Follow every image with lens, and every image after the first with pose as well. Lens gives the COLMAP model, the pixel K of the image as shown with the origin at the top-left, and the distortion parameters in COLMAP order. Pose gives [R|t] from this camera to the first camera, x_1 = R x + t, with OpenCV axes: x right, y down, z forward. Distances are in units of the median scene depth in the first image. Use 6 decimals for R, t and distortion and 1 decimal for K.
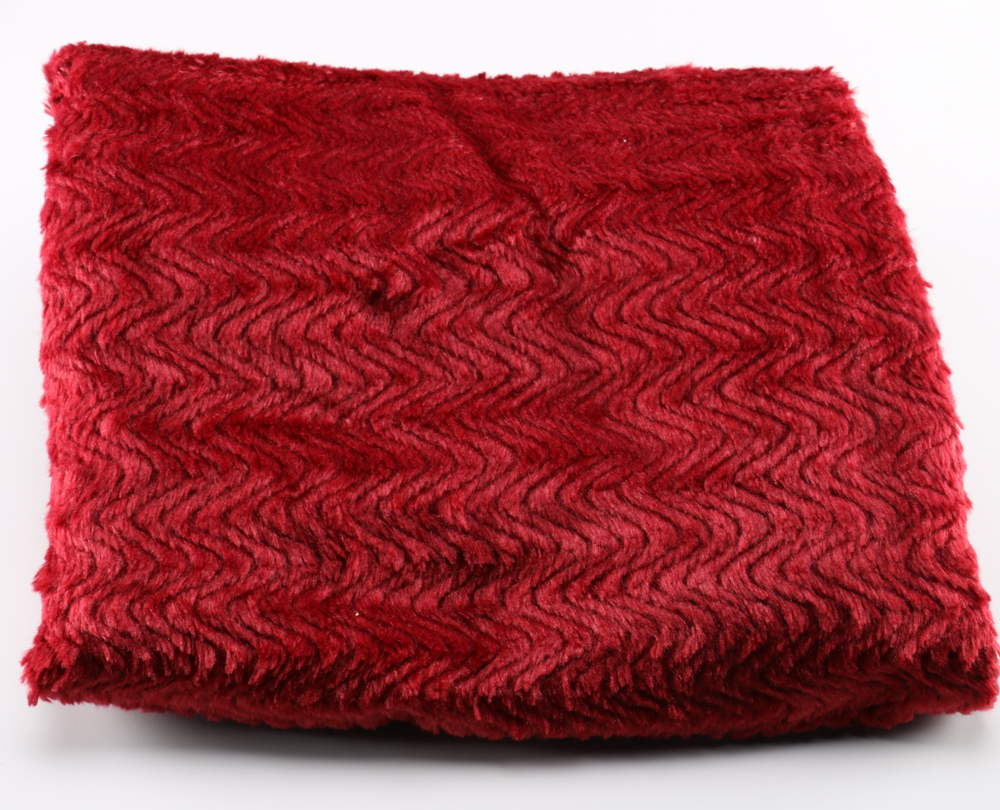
lens RADIAL K [[2422.3, 0, 500.2], [0, 2422.3, 404.9], [0, 0, 1]] dist [0.137492, 0.000000]
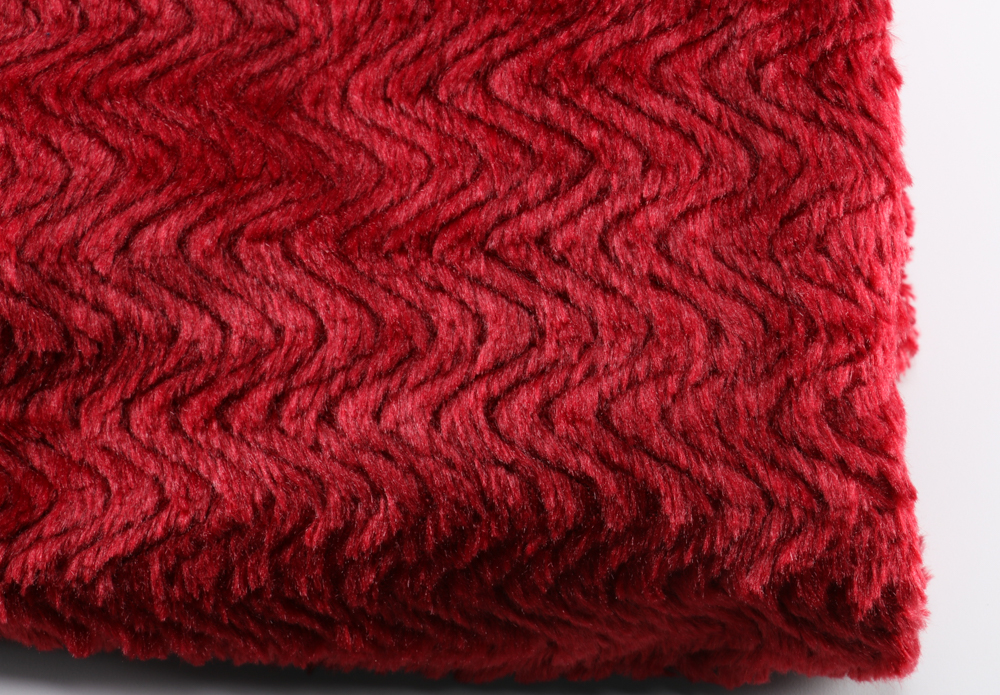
lens RADIAL K [[2303.7, 0, 500.0], [0, 2303.7, 347.2], [0, 0, 1]] dist [0.082955, 0.000000]
pose [[0.994075, 0.088075, -0.063704, 0.135370], [-0.080042, 0.989636, 0.119220, -0.009117], [0.073544, -0.113414, 0.990822, 0.468390]]
